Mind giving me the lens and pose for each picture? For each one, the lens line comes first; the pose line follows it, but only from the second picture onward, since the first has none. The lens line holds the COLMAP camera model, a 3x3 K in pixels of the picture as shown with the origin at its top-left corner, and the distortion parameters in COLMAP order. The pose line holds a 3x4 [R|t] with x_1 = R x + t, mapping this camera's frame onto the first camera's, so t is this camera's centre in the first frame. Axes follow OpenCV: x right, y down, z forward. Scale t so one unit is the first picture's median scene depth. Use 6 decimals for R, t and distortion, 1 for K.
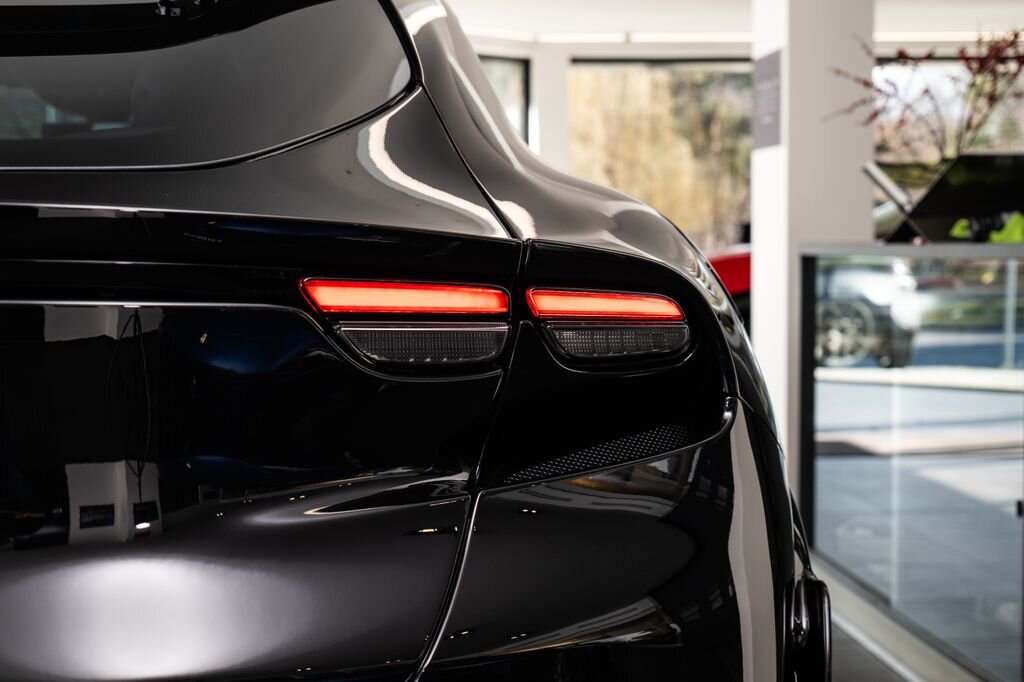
lens RADIAL K [[1772.0, 0, 511.5], [0, 1772.0, 342.5], [0, 0, 1]] dist [-0.012894, 0.000000]
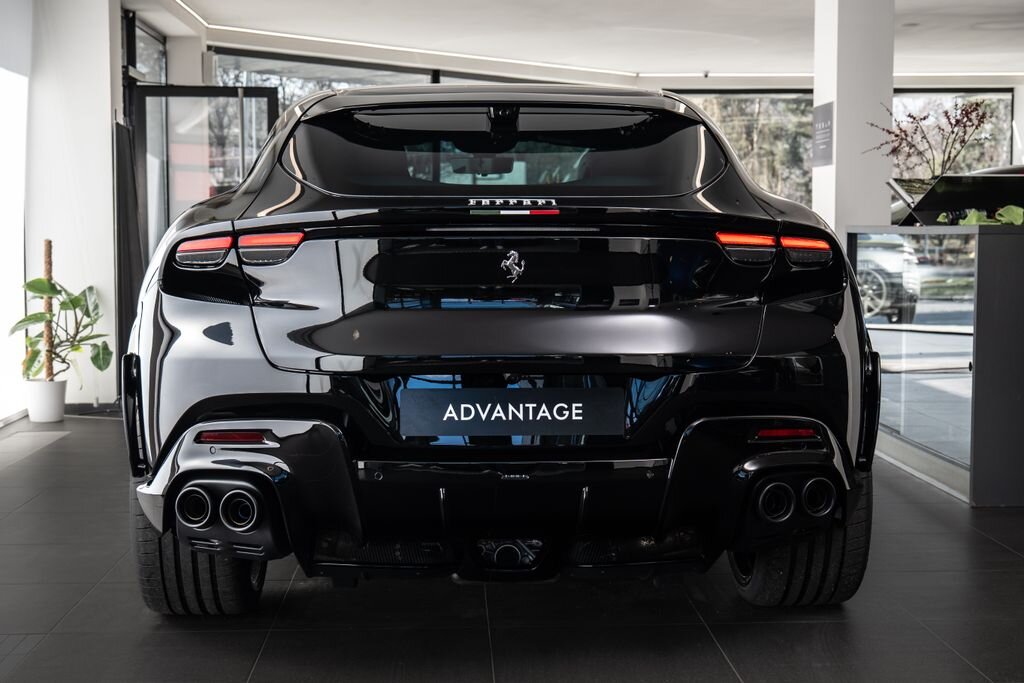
lens RADIAL K [[1590.5, 0, 512.8], [0, 1590.5, 341.2], [0, 0, 1]] dist [-0.015799, 0.000000]
pose [[0.999611, 0.007520, -0.026840, -0.123456], [-0.007122, 0.999864, 0.014905, 0.036217], [0.026948, -0.014708, 0.999529, -0.562374]]
